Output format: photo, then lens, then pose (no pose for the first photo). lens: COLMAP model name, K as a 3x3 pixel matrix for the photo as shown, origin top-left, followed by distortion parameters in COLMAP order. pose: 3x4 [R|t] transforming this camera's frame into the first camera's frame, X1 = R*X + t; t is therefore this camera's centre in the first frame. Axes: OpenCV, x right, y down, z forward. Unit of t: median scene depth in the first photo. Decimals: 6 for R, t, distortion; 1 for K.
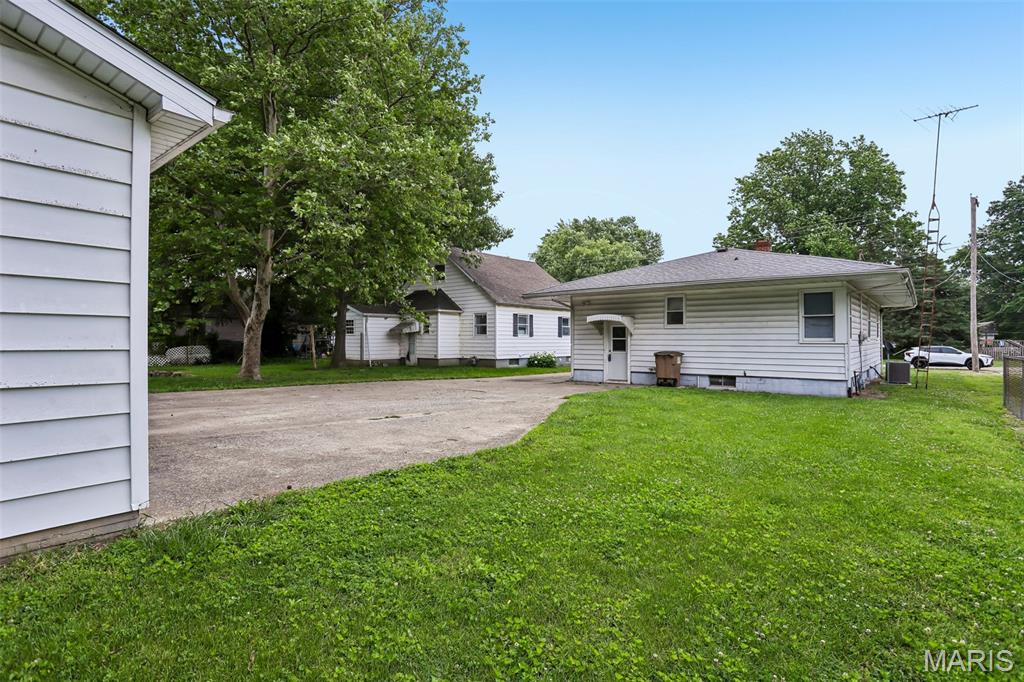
lens RADIAL K [[523.6, 0, 510.4], [0, 523.6, 341.8], [0, 0, 1]] dist [-0.038055, 0.004829]
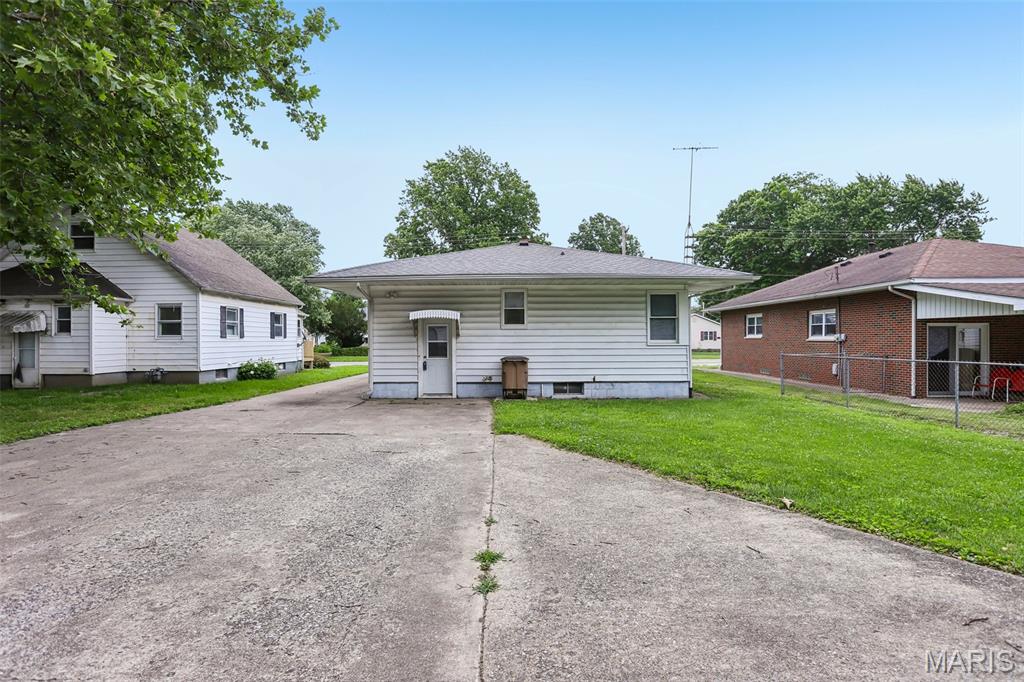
lens RADIAL K [[523.6, 0, 507.9], [0, 523.6, 340.3], [0, 0, 1]] dist [-0.038055, 0.004829]
pose [[0.776797, -0.006338, 0.629719, -0.138992], [0.007405, 0.999972, 0.000929, -0.005085], [-0.629707, 0.003941, 0.776823, 0.214552]]
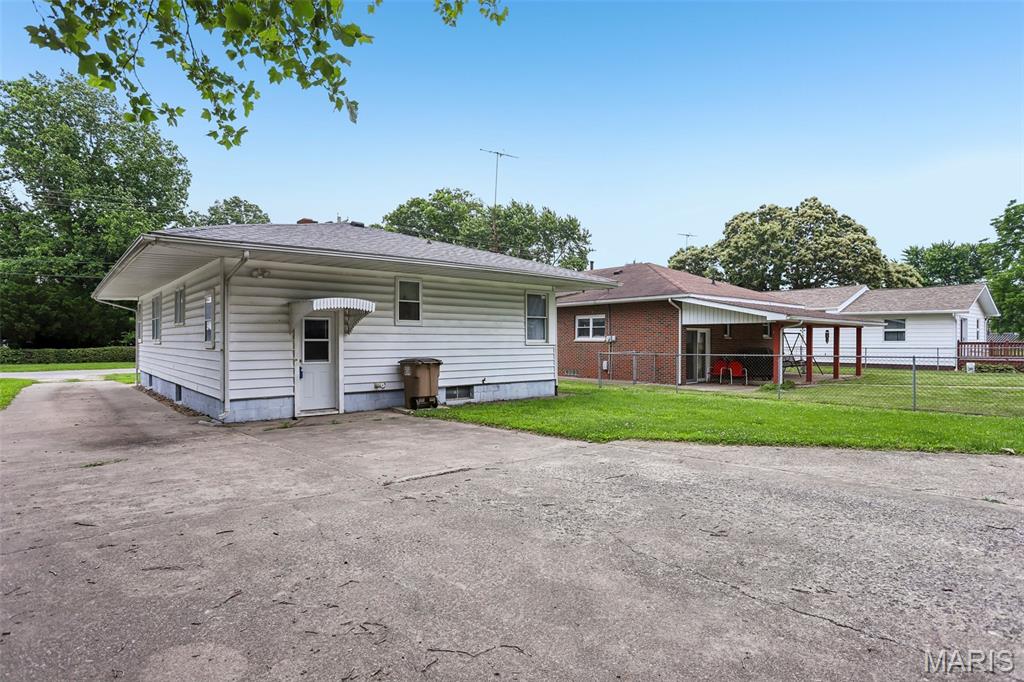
lens RADIAL K [[545.1, 0, 493.4], [0, 545.1, 341.5], [0, 0, 1]] dist [-0.024883, 0.002028]
pose [[0.197236, -0.003292, 0.980351, -0.239933], [0.004232, 0.999988, 0.002507, -0.003337], [-0.980347, 0.003654, 0.197248, 0.456197]]
